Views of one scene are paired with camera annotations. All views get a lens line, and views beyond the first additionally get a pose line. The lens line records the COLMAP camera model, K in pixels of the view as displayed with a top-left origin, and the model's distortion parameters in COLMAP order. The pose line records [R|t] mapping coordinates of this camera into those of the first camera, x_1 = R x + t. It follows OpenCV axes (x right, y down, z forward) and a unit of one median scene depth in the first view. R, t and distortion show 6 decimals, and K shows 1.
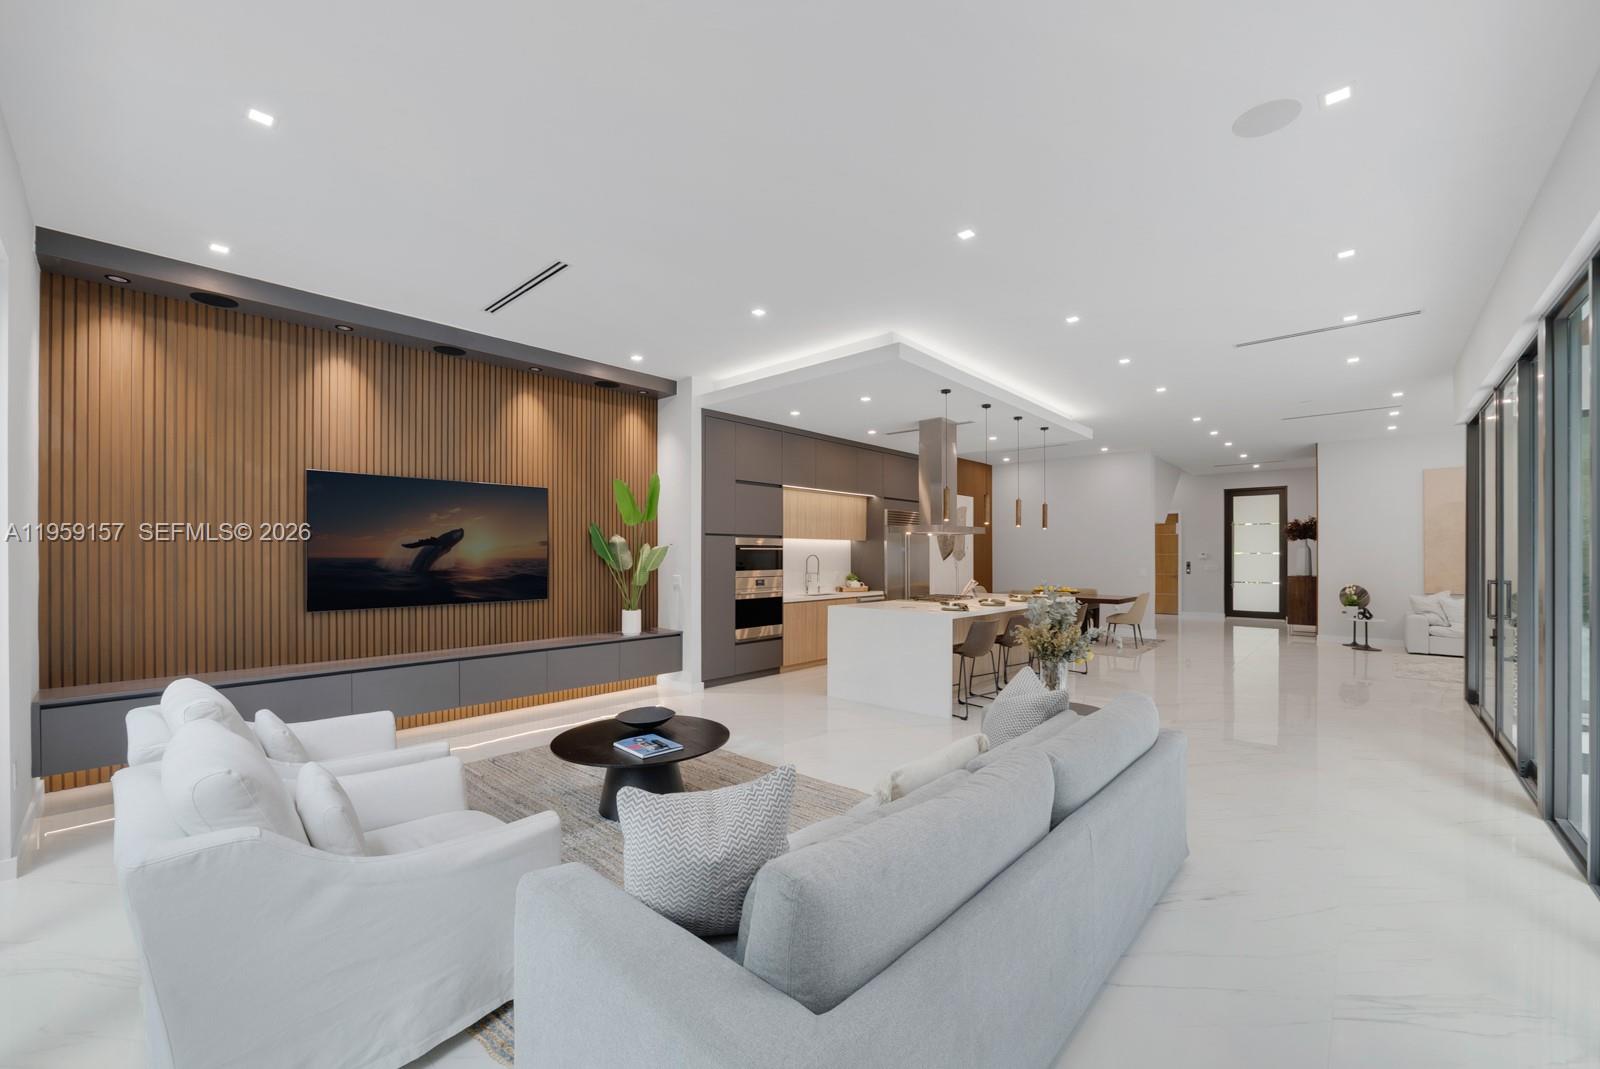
lens RADIAL K [[633.3, 0, 807.2], [0, 633.3, 552.5], [0, 0, 1]] dist [-0.026809, 0.008052]
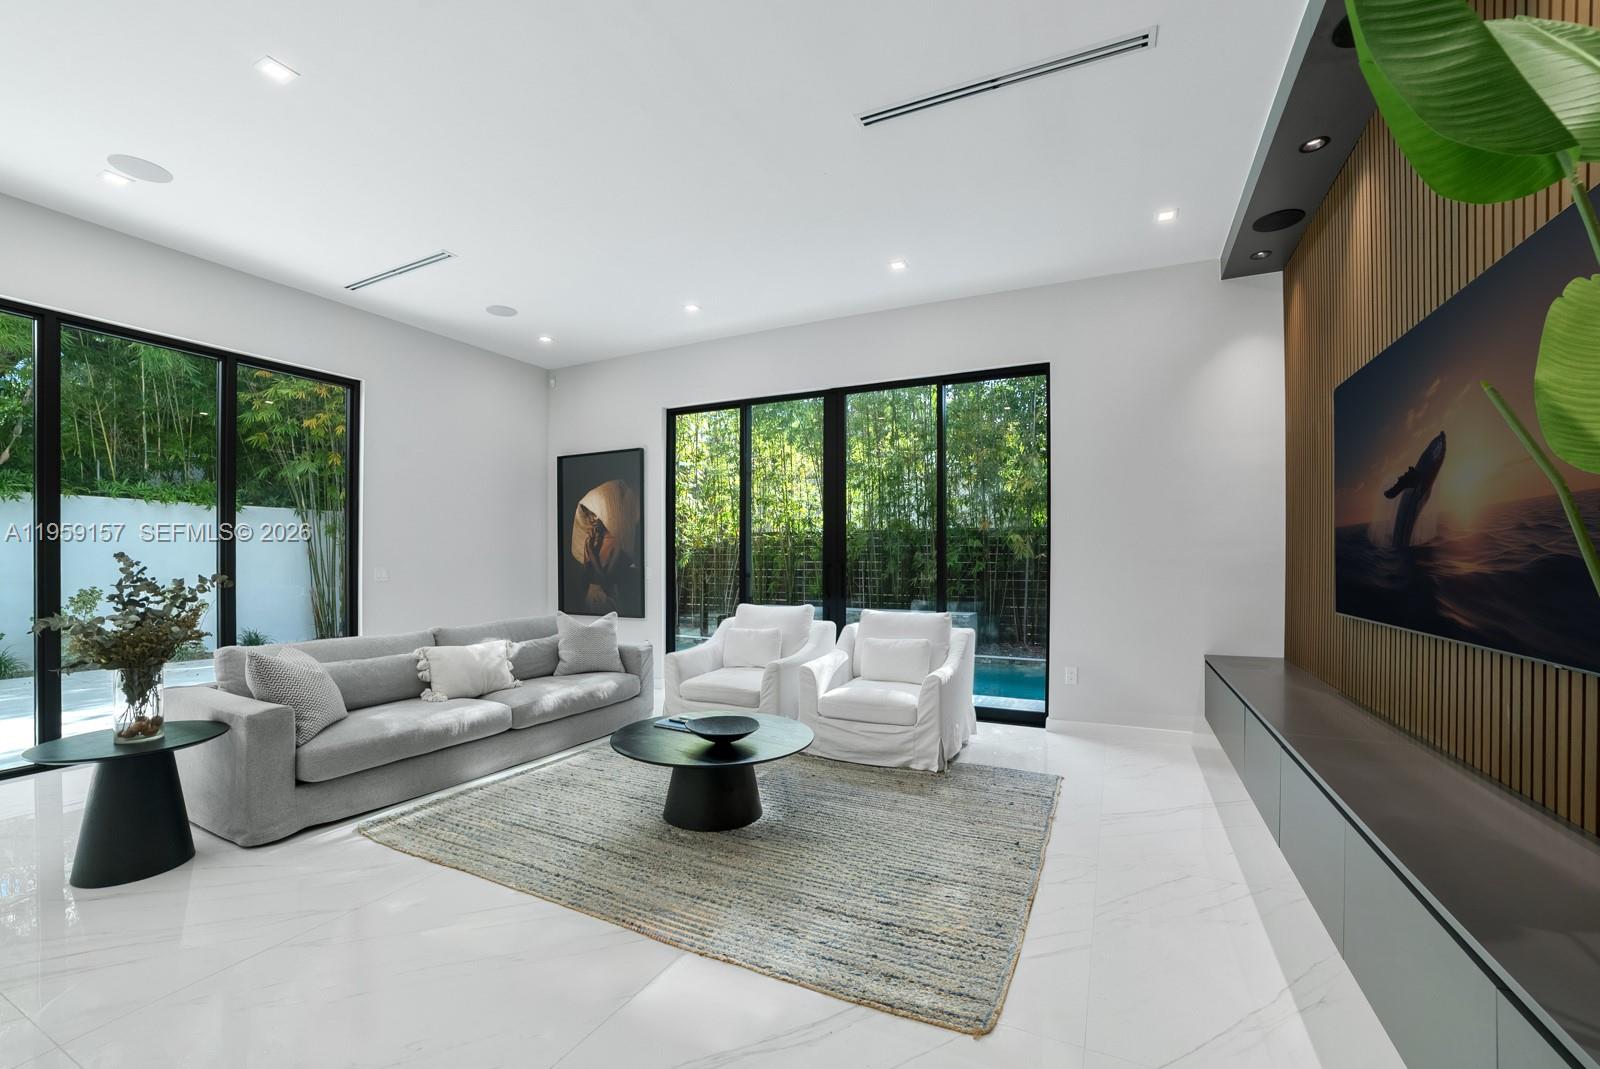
lens RADIAL K [[652.4, 0, 805.9], [0, 652.4, 555.2], [0, 0, 1]] dist [-0.049067, 0.000111]
pose [[-0.963617, 0.005240, -0.267236, -0.068995], [0.008803, 0.999888, -0.012136, 0.027110], [0.267142, -0.014046, -0.963555, 0.952252]]
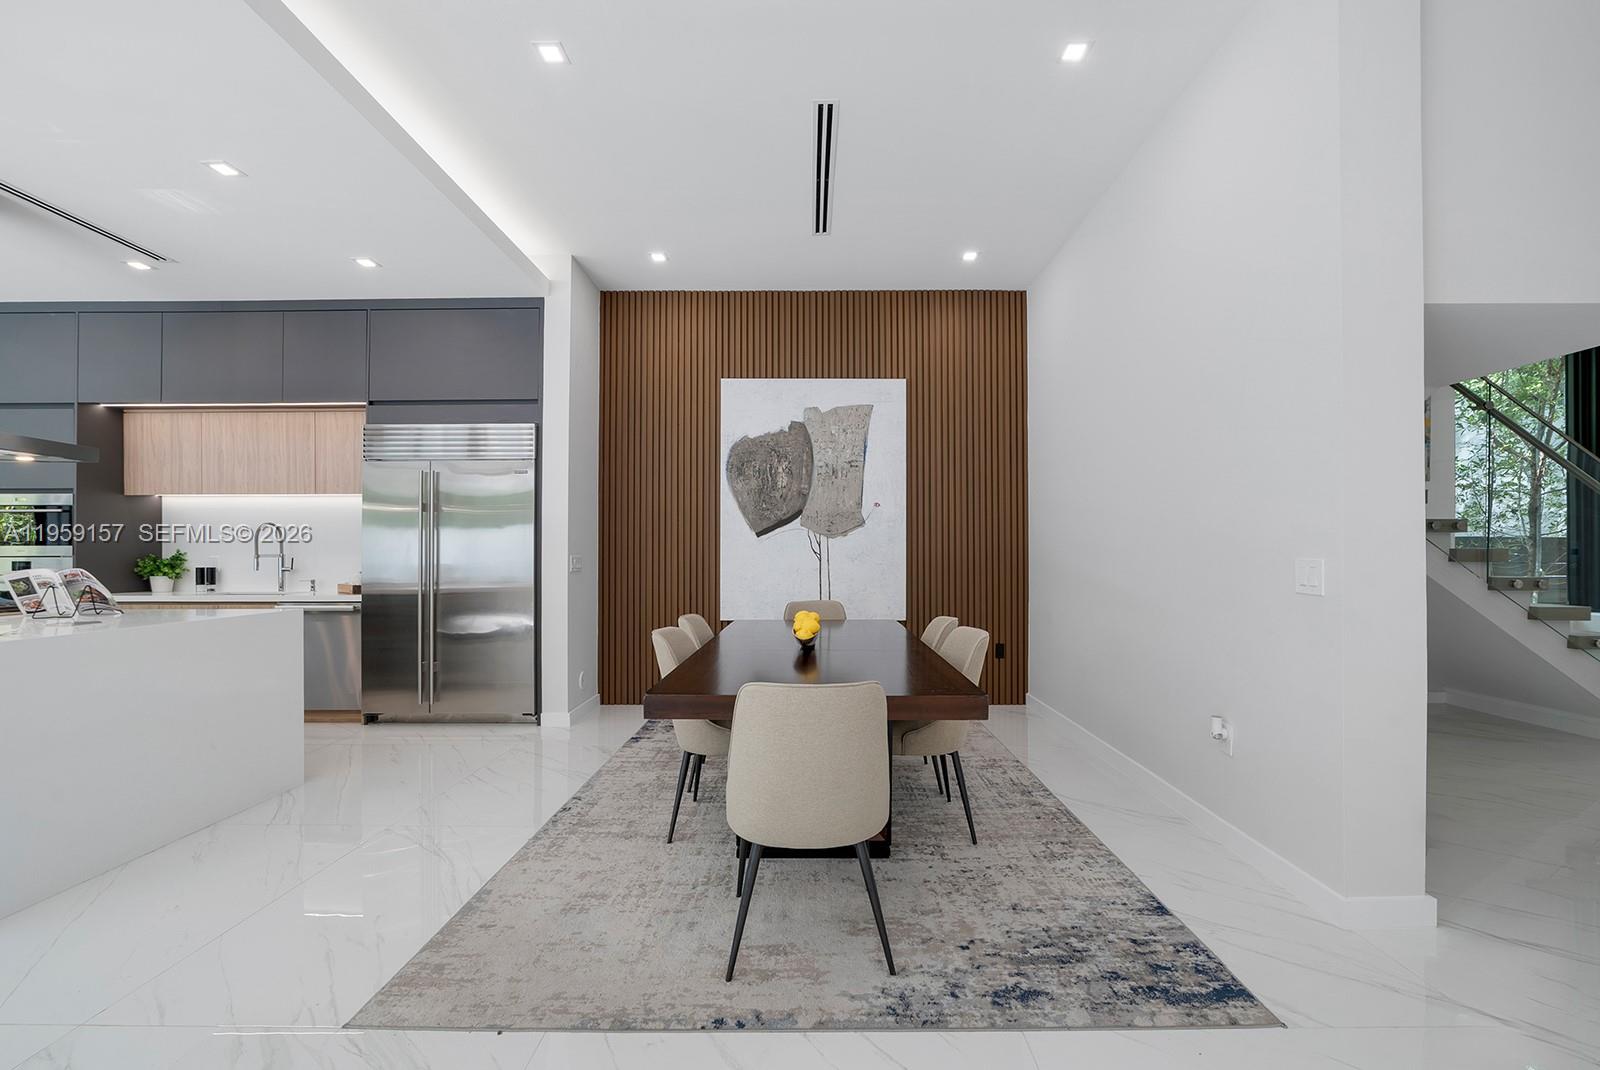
lens RADIAL K [[633.3, 0, 807.2], [0, 633.3, 553.0], [0, 0, 1]] dist [-0.026809, 0.008052]
pose [[0.652072, 0.009523, -0.758098, 0.910255], [0.001808, 0.999899, 0.014115, 0.028983], [0.758155, -0.010575, 0.651988, 1.227058]]
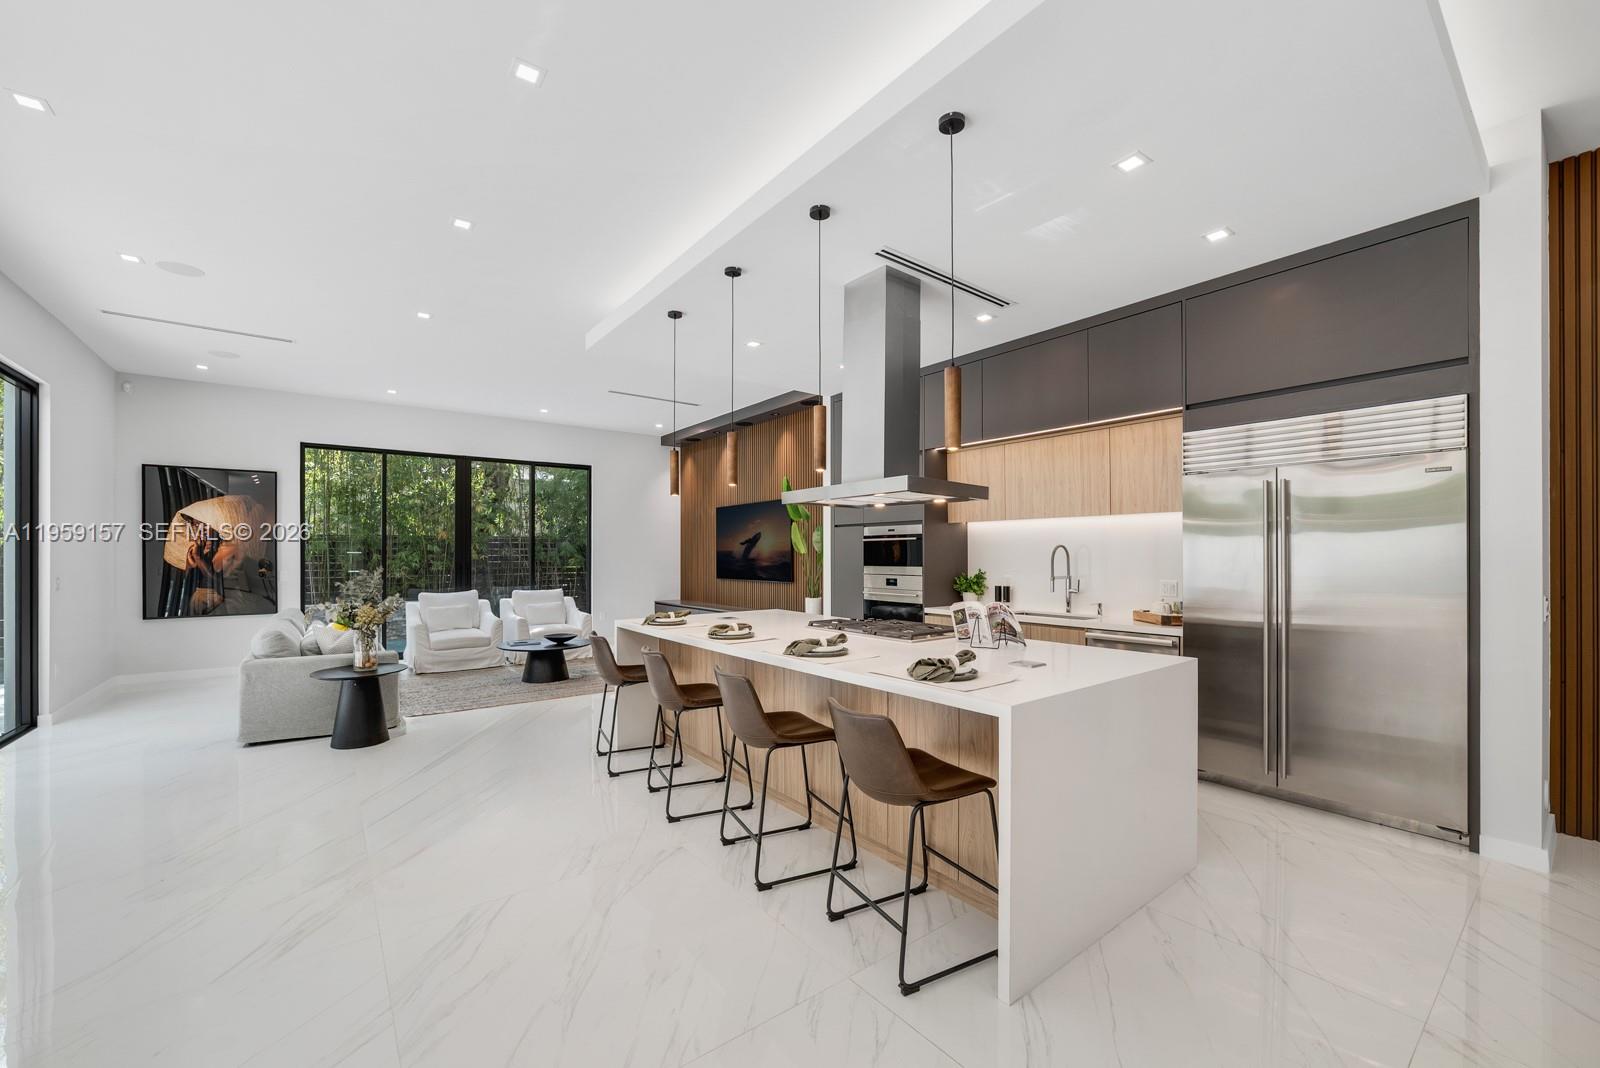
lens RADIAL K [[633.3, 0, 807.2], [0, 633.3, 552.0], [0, 0, 1]] dist [-0.026809, 0.008052]
pose [[-0.198208, 0.005240, -0.980146, 0.748366], [0.012303, 0.999920, 0.002858, 0.006936], [0.980083, -0.011493, -0.198257, 1.089699]]
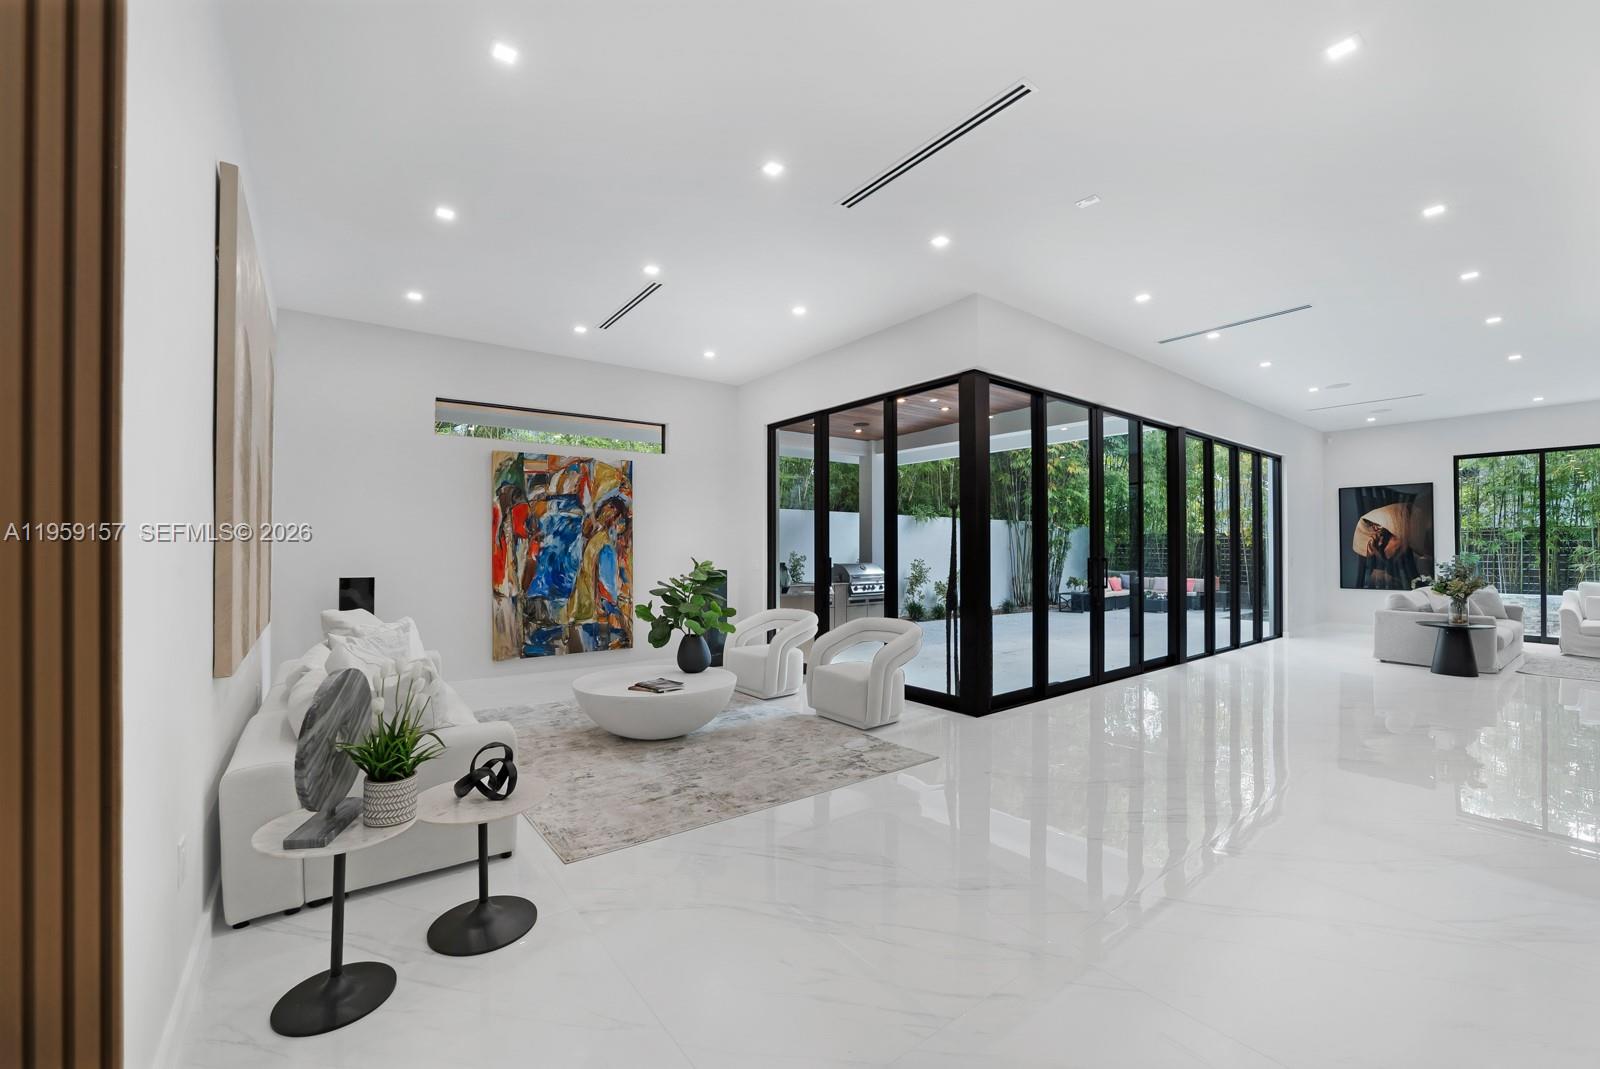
lens RADIAL K [[640.4, 0, 783.5], [0, 640.4, 544.0], [0, 0, 1]] dist [-0.026564, 0.000624]
pose [[-0.975915, 0.011625, 0.217841, 0.979974], [0.007115, 0.999744, -0.021476, 0.017883], [-0.218035, -0.019409, -0.975748, 1.634805]]
